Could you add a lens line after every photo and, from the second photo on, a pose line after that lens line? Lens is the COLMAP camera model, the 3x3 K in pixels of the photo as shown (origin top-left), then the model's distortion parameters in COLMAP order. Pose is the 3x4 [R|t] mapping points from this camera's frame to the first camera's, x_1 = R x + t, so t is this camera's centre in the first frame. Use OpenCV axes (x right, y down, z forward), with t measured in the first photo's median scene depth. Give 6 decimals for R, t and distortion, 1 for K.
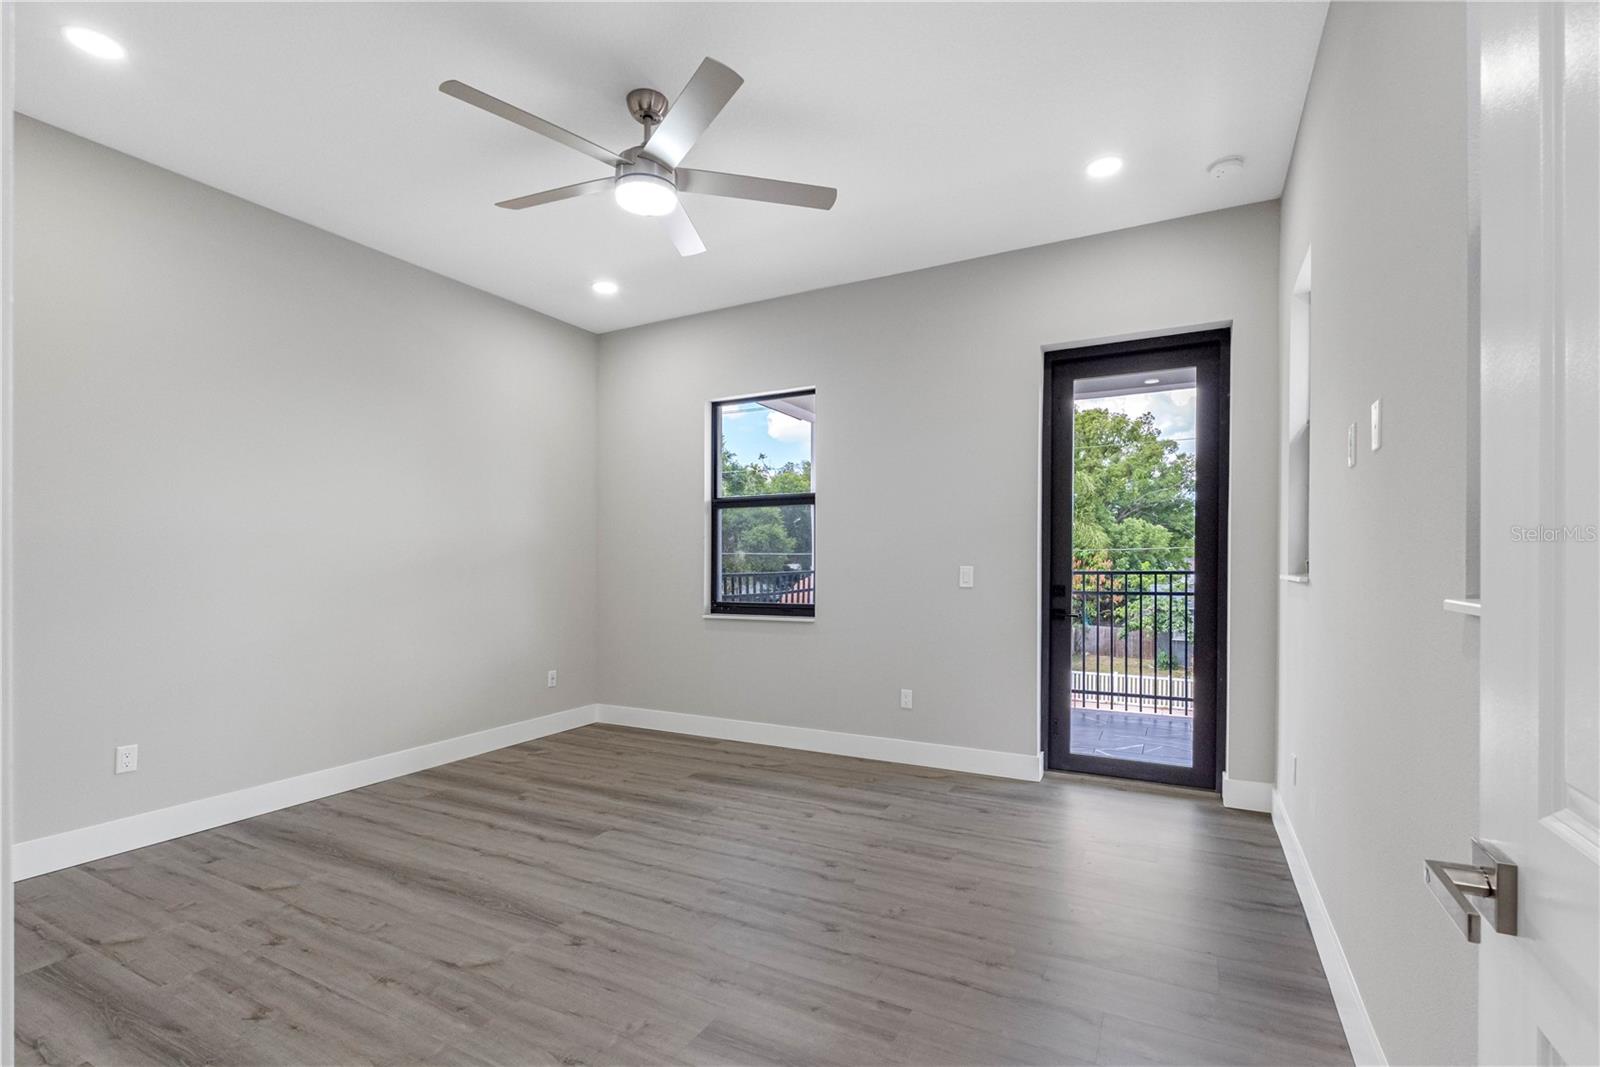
lens RADIAL K [[718.8, 0, 824.3], [0, 718.8, 578.8], [0, 0, 1]] dist [-0.003320, -0.000704]
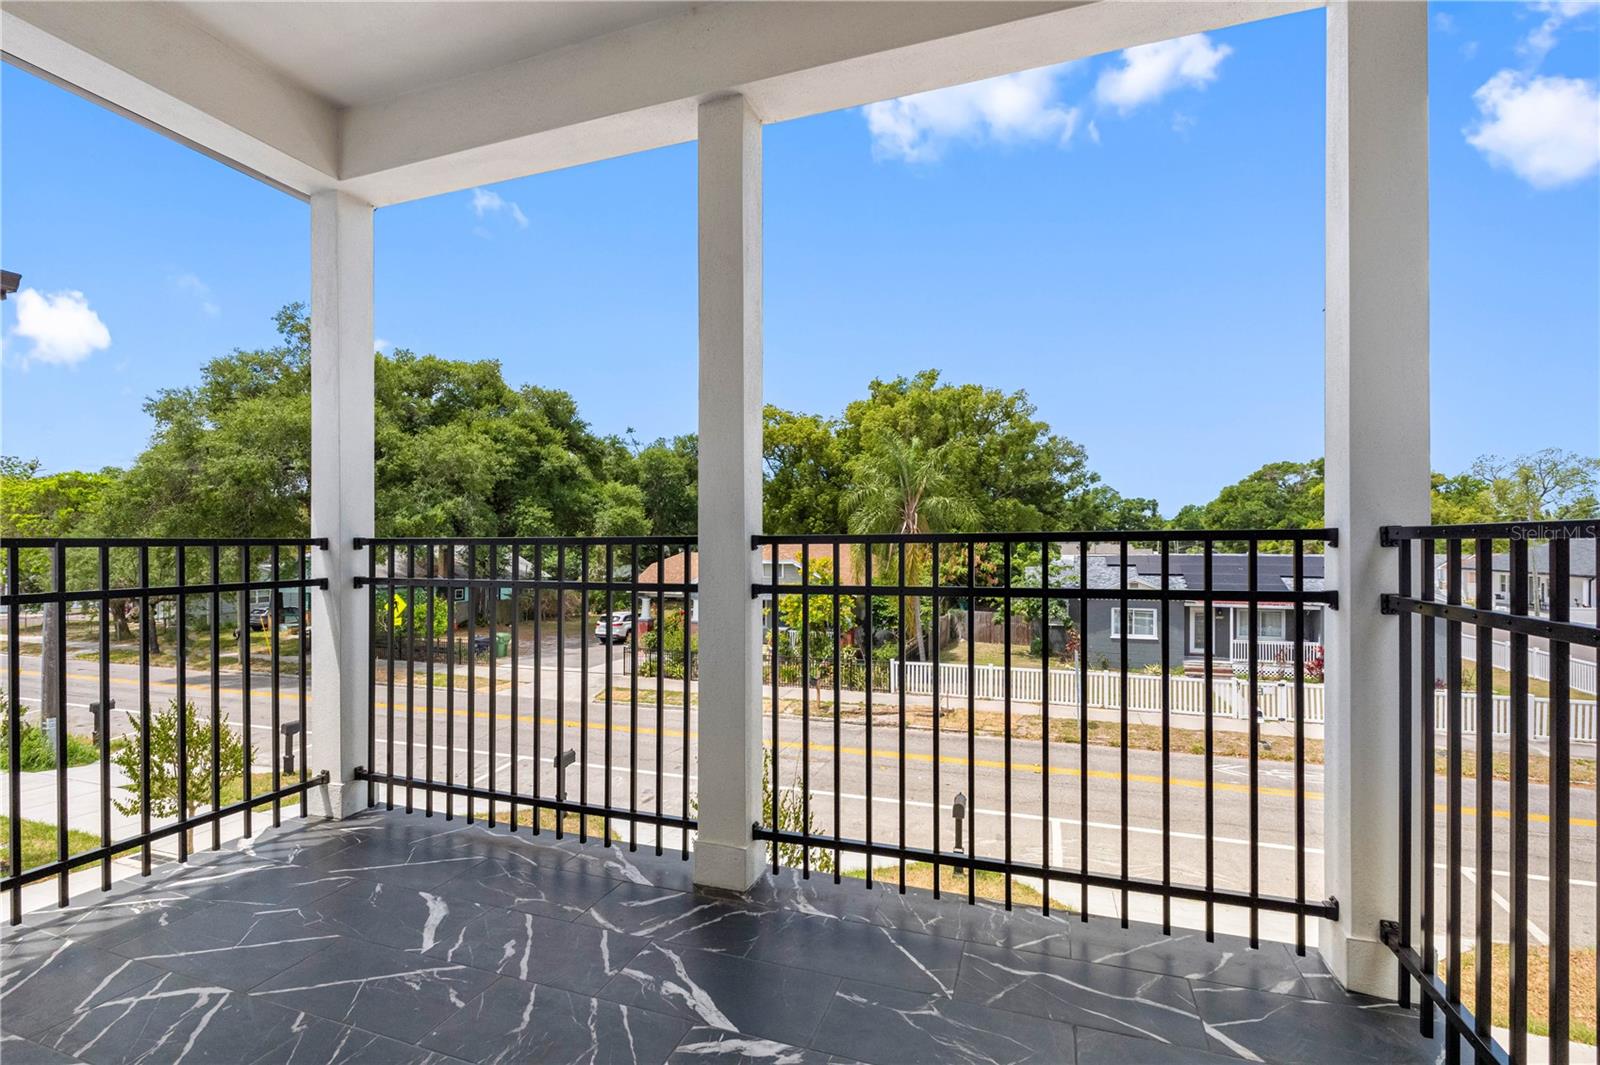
lens RADIAL K [[718.8, 0, 803.2], [0, 718.8, 538.5], [0, 0, 1]] dist [-0.003320, -0.000704]
pose [[0.991582, 0.002300, 0.129456, 0.567660], [0.001784, 0.999505, -0.031423, 0.021037], [-0.129464, 0.031389, 0.991087, 1.476903]]
